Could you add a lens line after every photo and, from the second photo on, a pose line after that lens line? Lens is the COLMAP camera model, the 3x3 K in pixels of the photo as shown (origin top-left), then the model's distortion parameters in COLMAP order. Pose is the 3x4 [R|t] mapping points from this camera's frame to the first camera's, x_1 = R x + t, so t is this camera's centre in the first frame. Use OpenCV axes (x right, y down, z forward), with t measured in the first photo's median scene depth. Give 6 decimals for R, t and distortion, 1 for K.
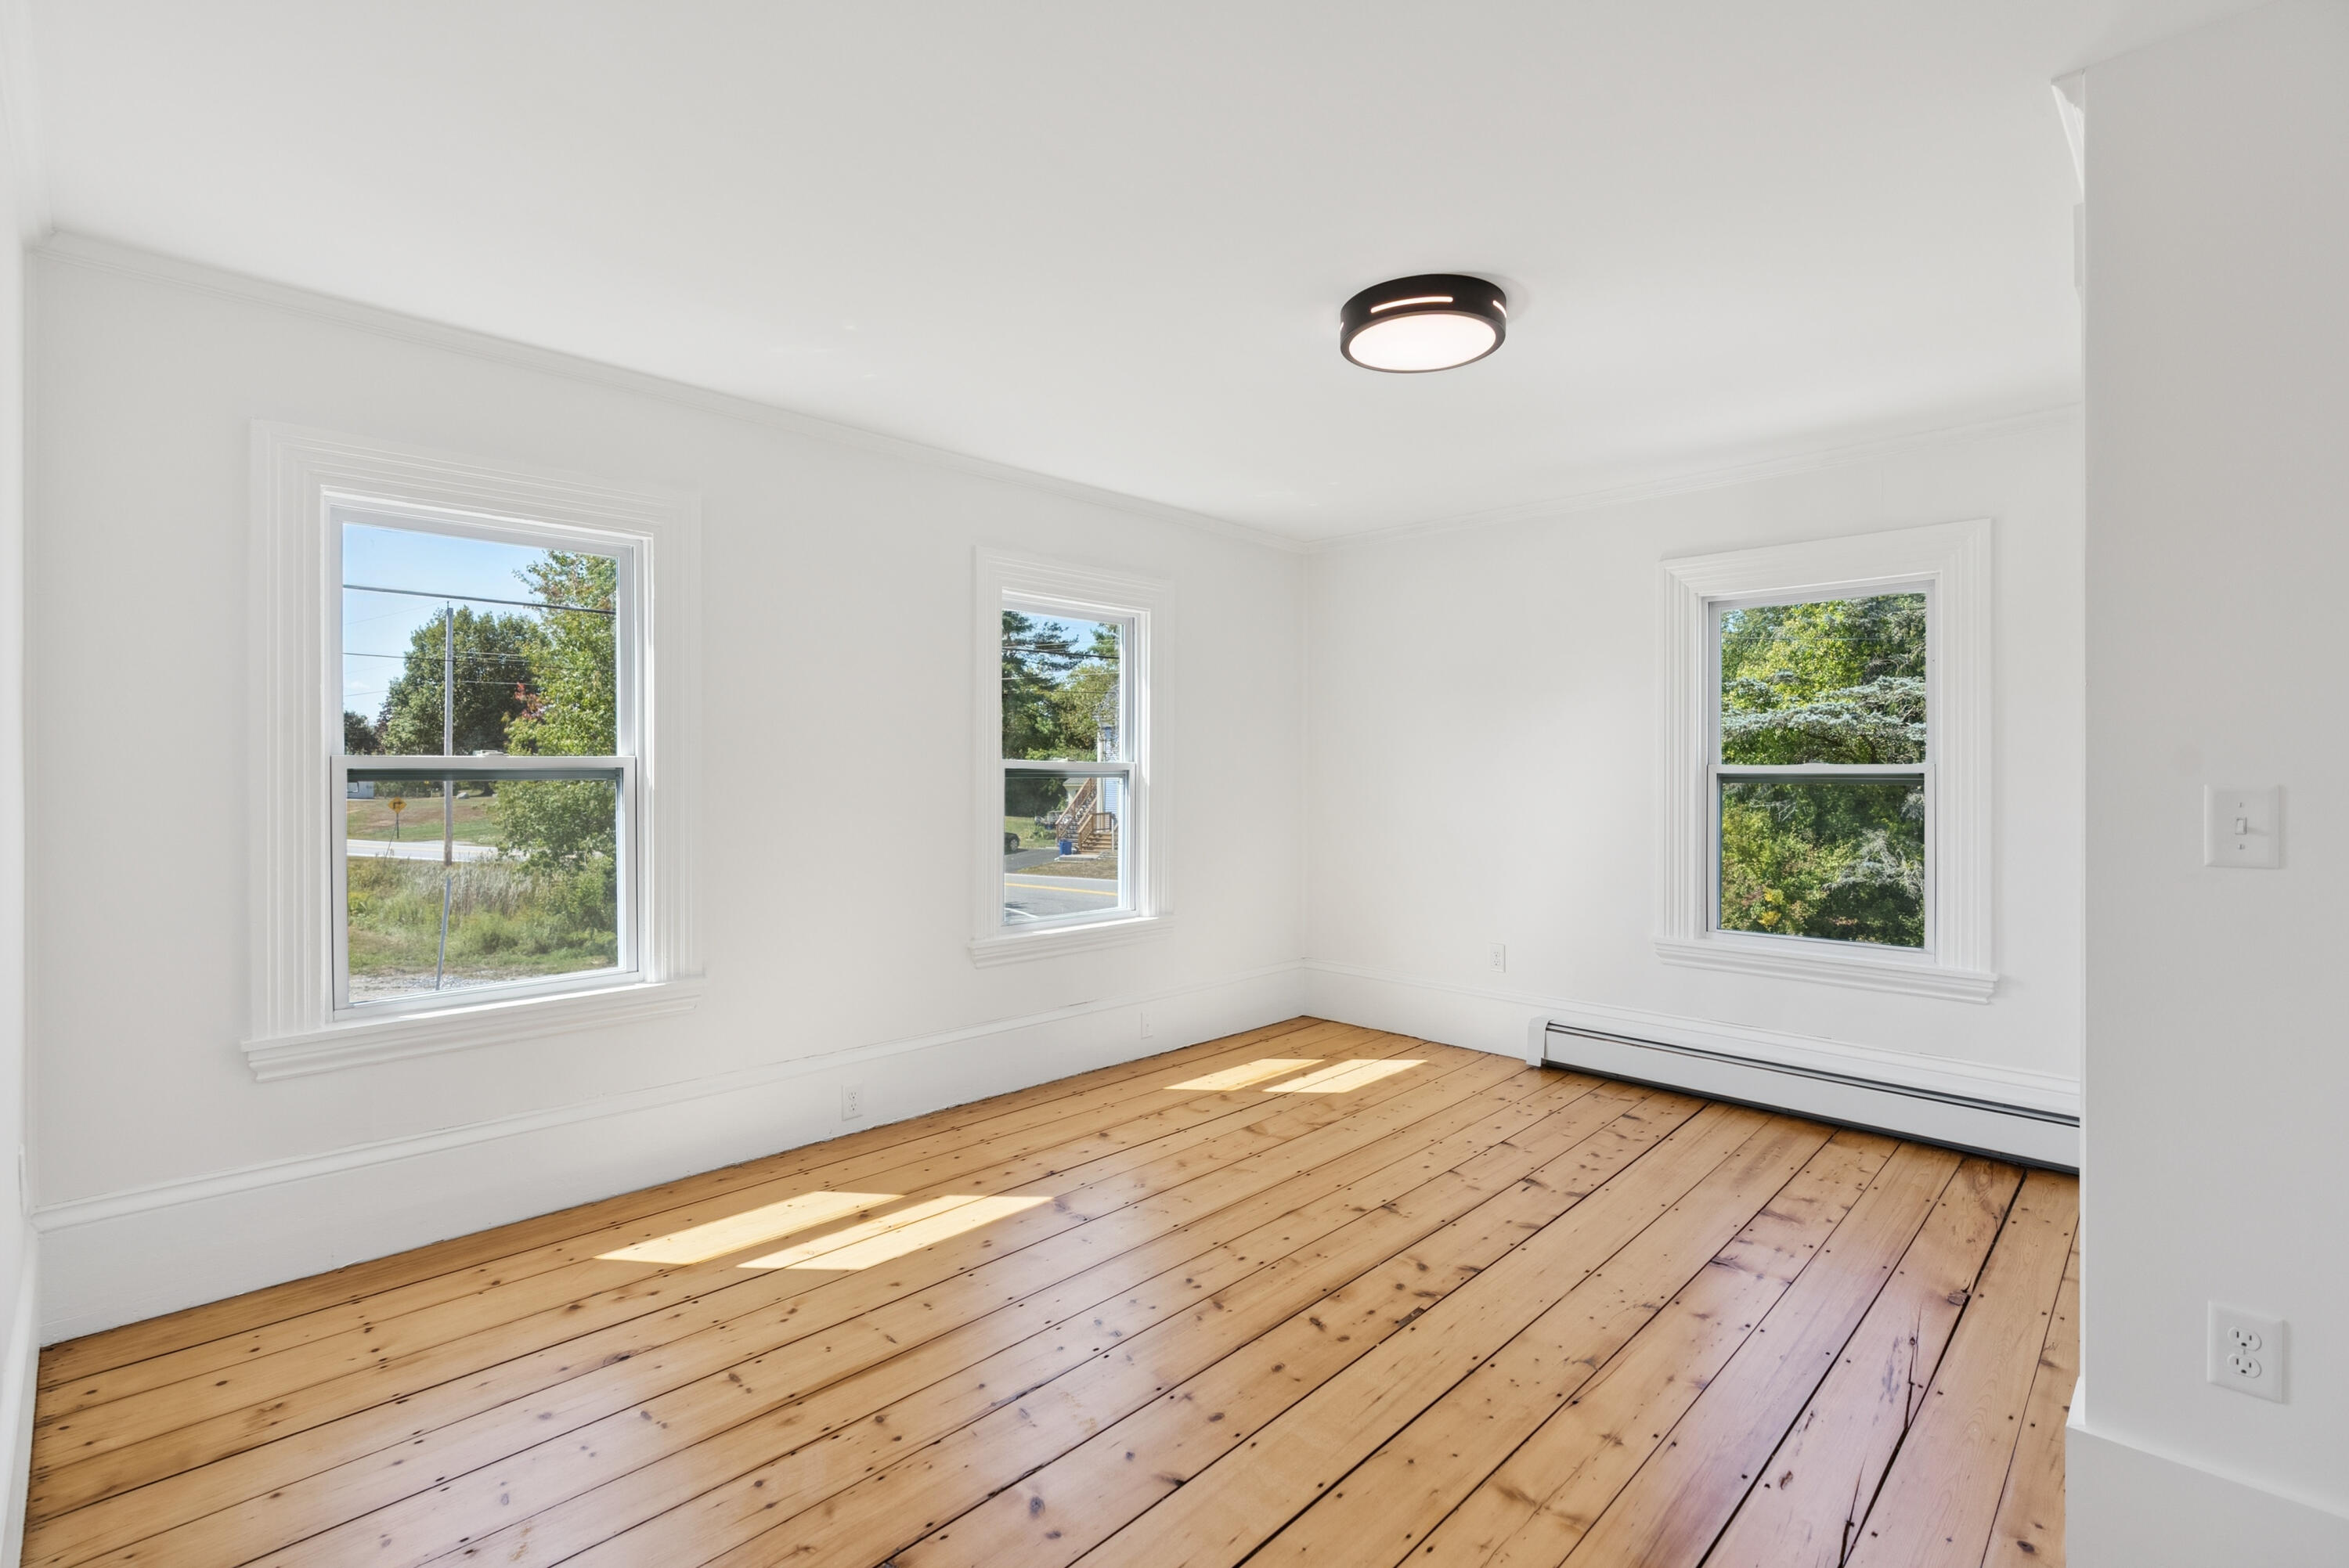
lens RADIAL K [[1066.7, 0, 1180.6], [0, 1066.7, 746.8], [0, 0, 1]] dist [-0.003164, 0.000544]
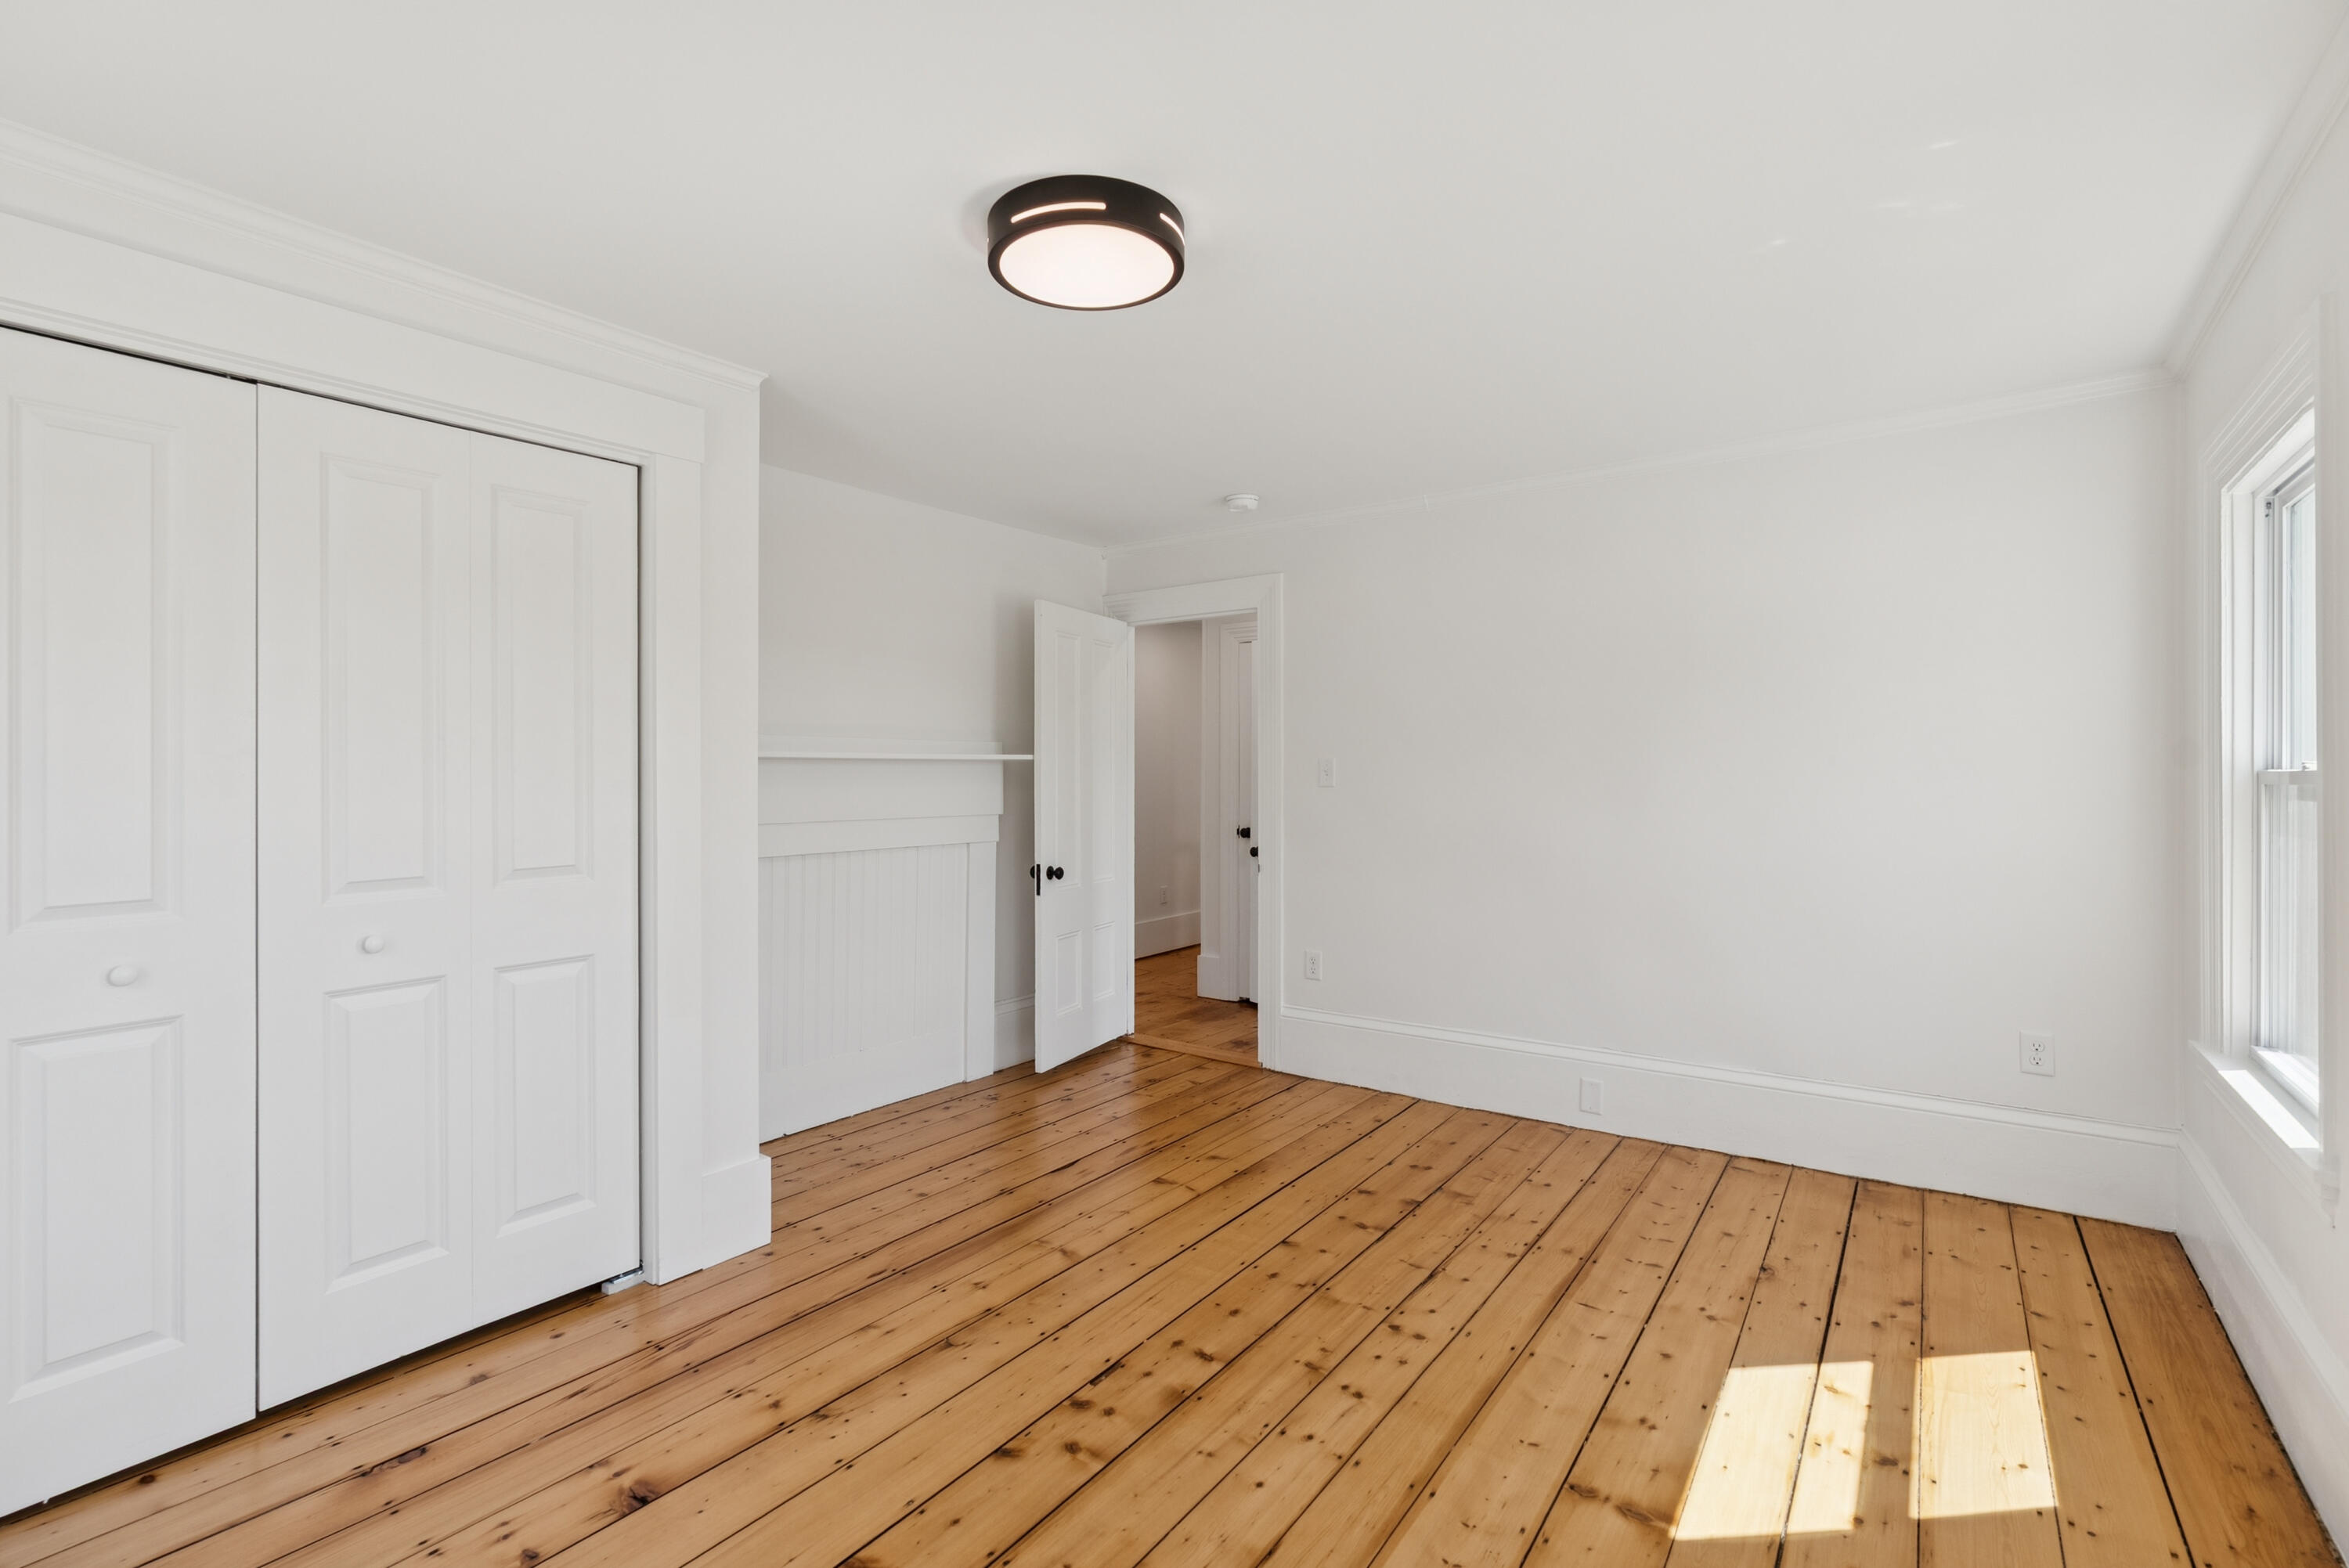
lens RADIAL K [[1066.7, 0, 1180.6], [0, 1066.7, 746.8], [0, 0, 1]] dist [-0.003164, 0.000544]
pose [[-0.989312, -0.006322, -0.145677, 0.283152], [0.000300, 0.998969, -0.045394, 0.029353], [0.145814, -0.044952, -0.988290, 1.901431]]
